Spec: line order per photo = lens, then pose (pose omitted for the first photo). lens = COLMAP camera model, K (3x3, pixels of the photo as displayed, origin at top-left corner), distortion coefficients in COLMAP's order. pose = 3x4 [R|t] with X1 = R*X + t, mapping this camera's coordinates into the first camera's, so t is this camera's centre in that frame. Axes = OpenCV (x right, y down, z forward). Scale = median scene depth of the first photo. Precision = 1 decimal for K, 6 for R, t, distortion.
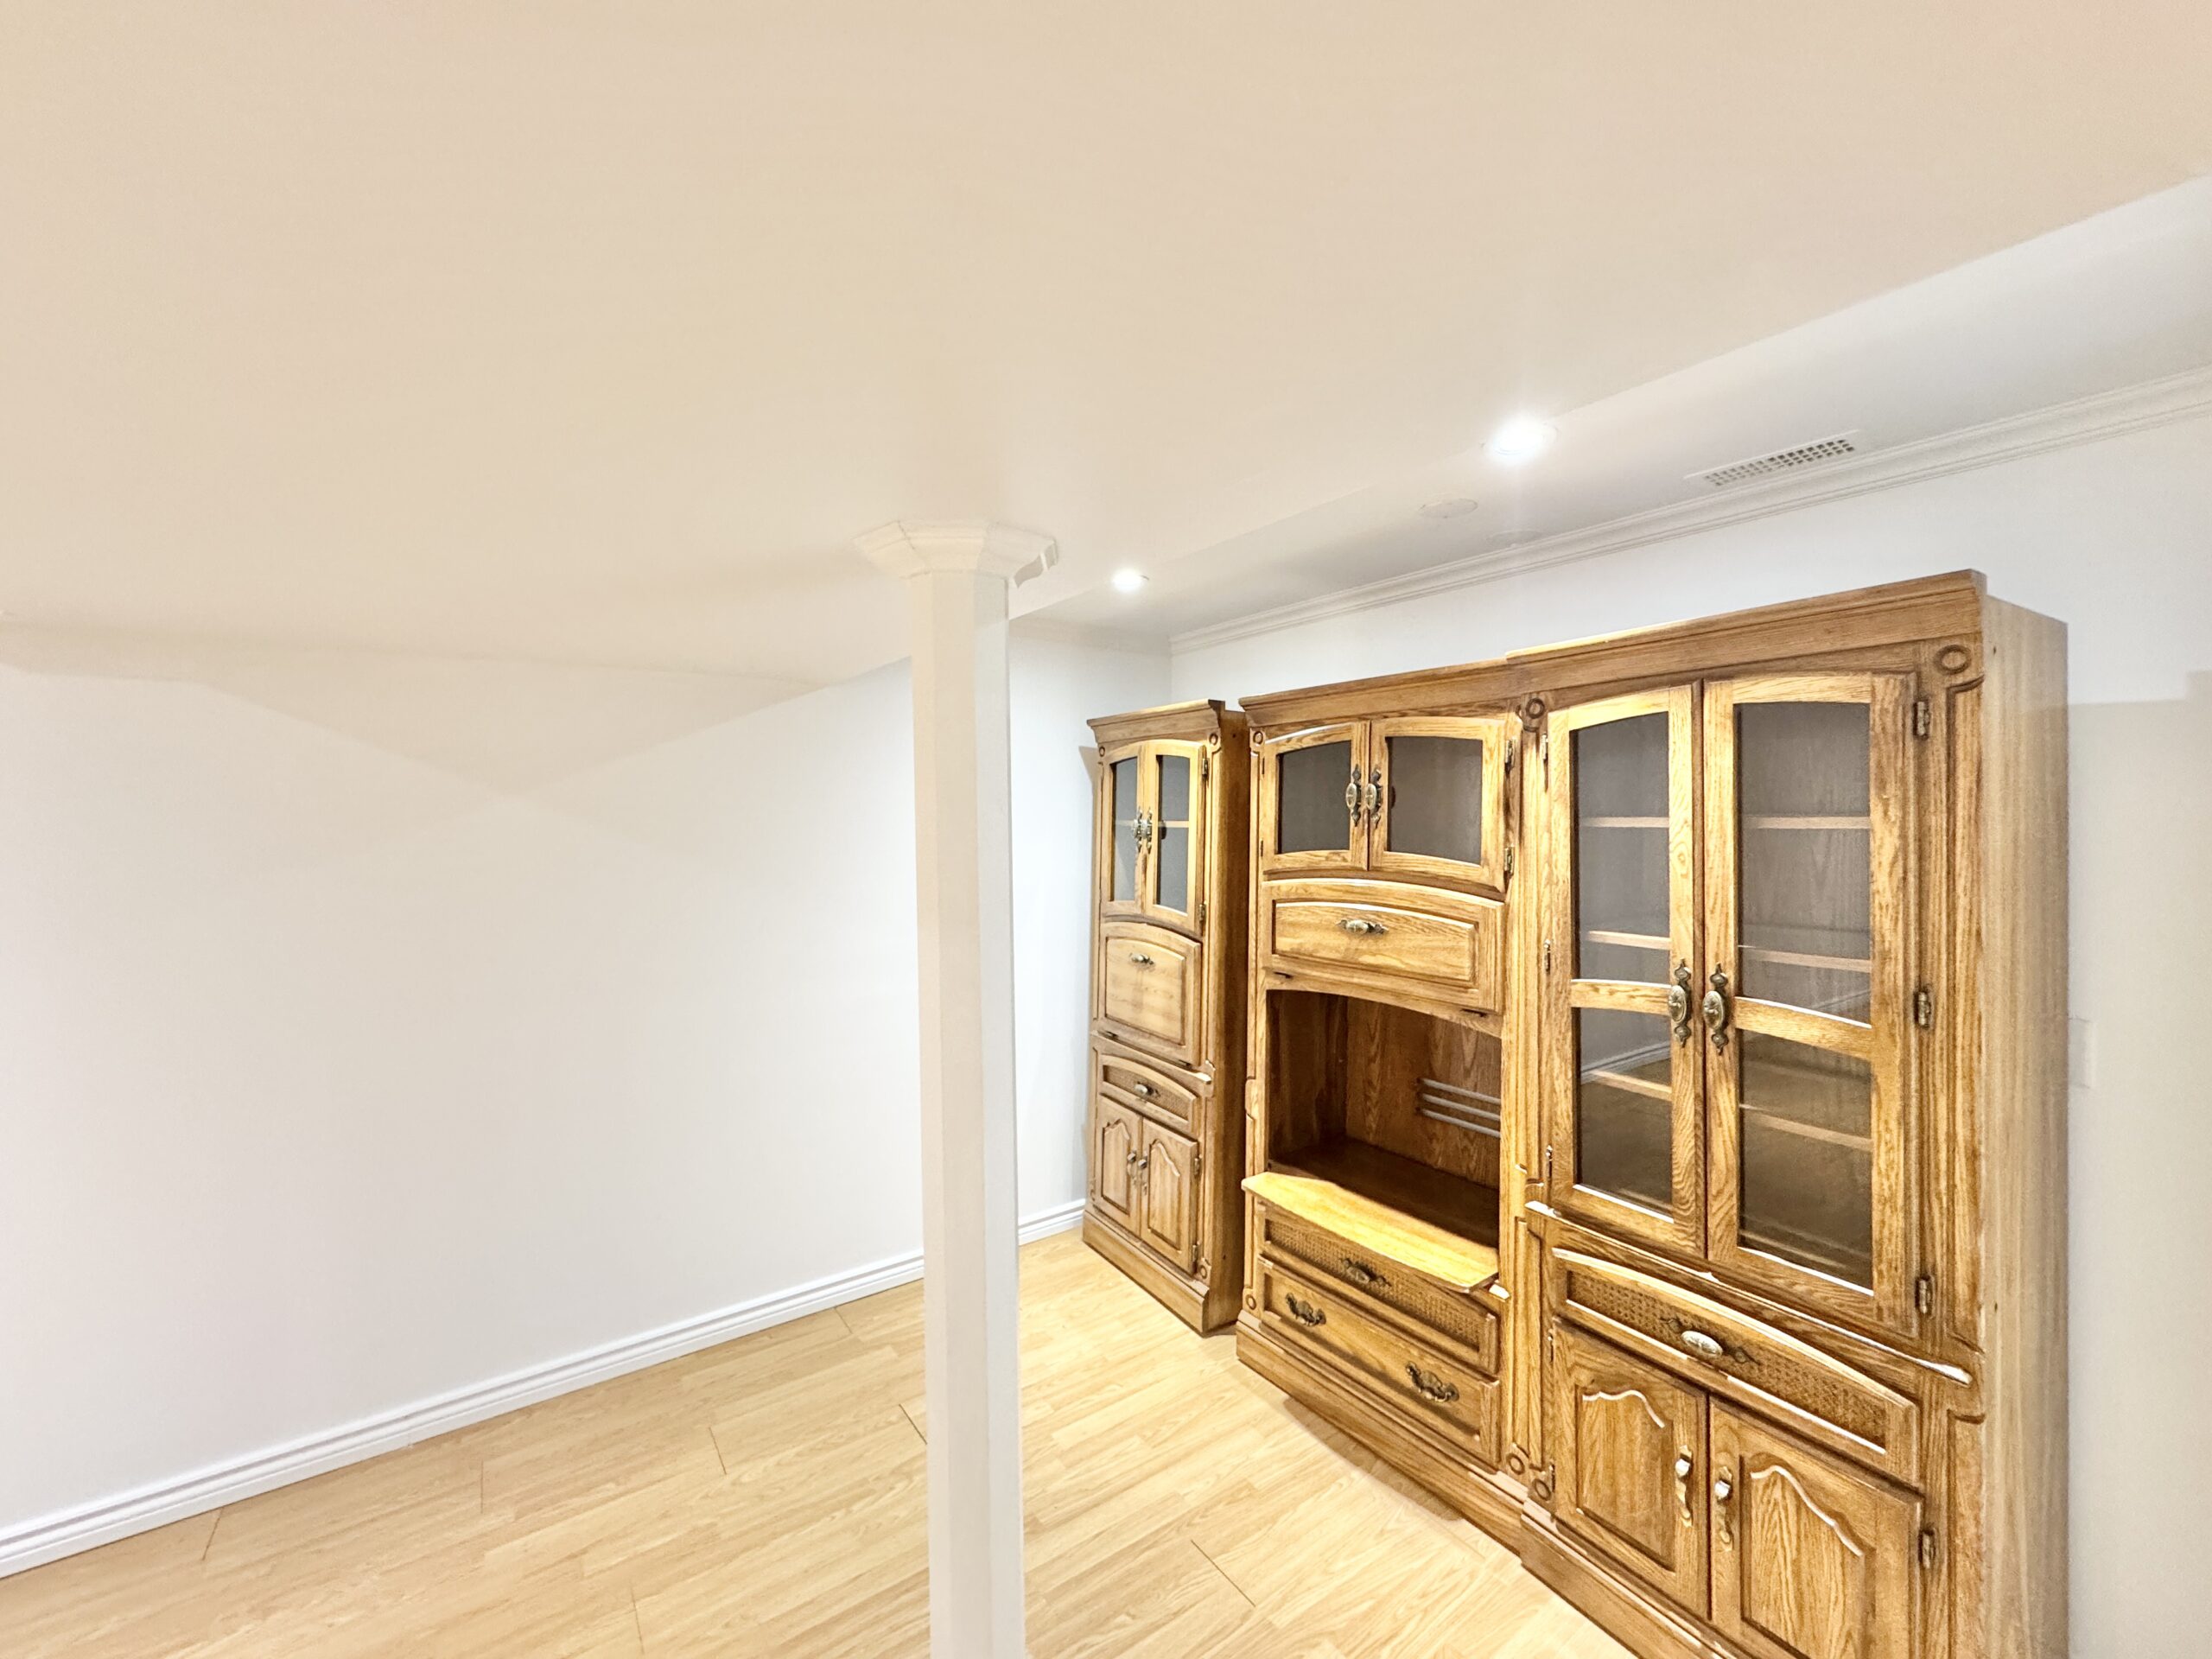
lens RADIAL K [[882.9, 0, 1108.3], [0, 882.9, 827.1], [0, 0, 1]] dist [-0.001723, 0.000319]
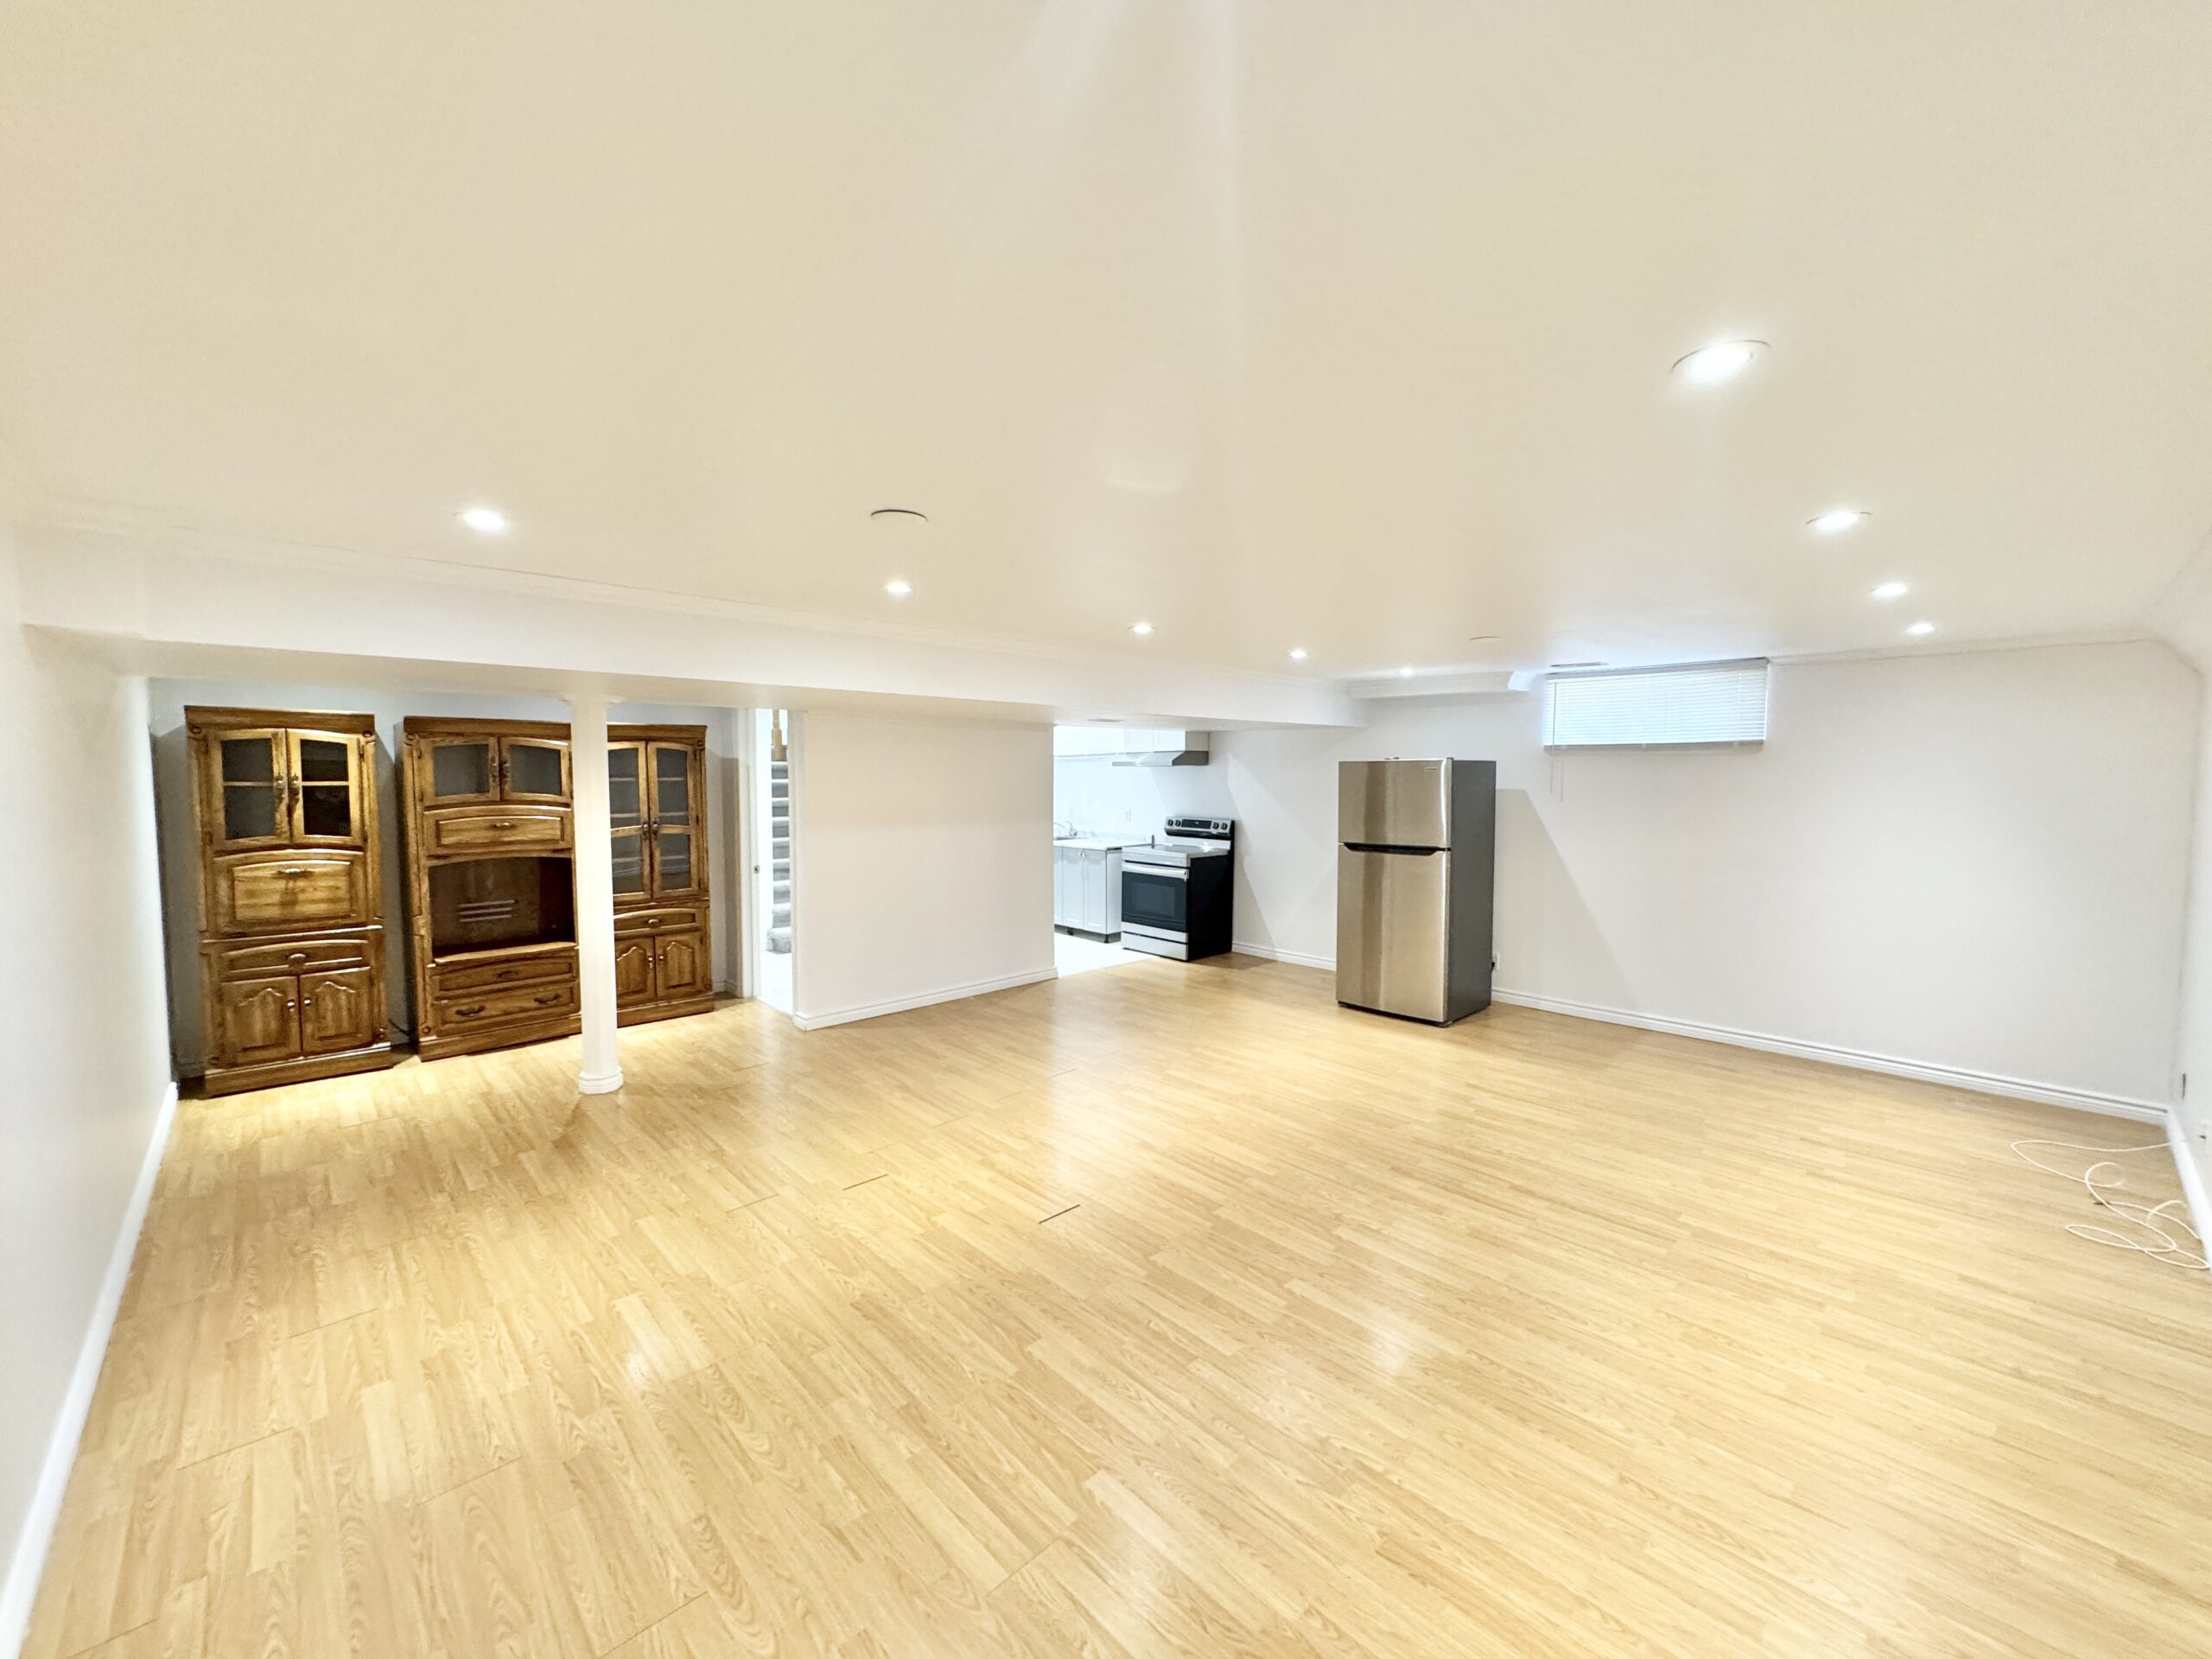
lens RADIAL K [[882.9, 0, 1108.3], [0, 882.9, 827.1], [0, 0, 1]] dist [-0.001723, 0.000319]
pose [[-0.150056, -0.062018, 0.986730, -2.207505], [0.010595, 0.997872, 0.064330, -0.016058], [-0.988621, 0.020107, -0.149080, -0.226746]]
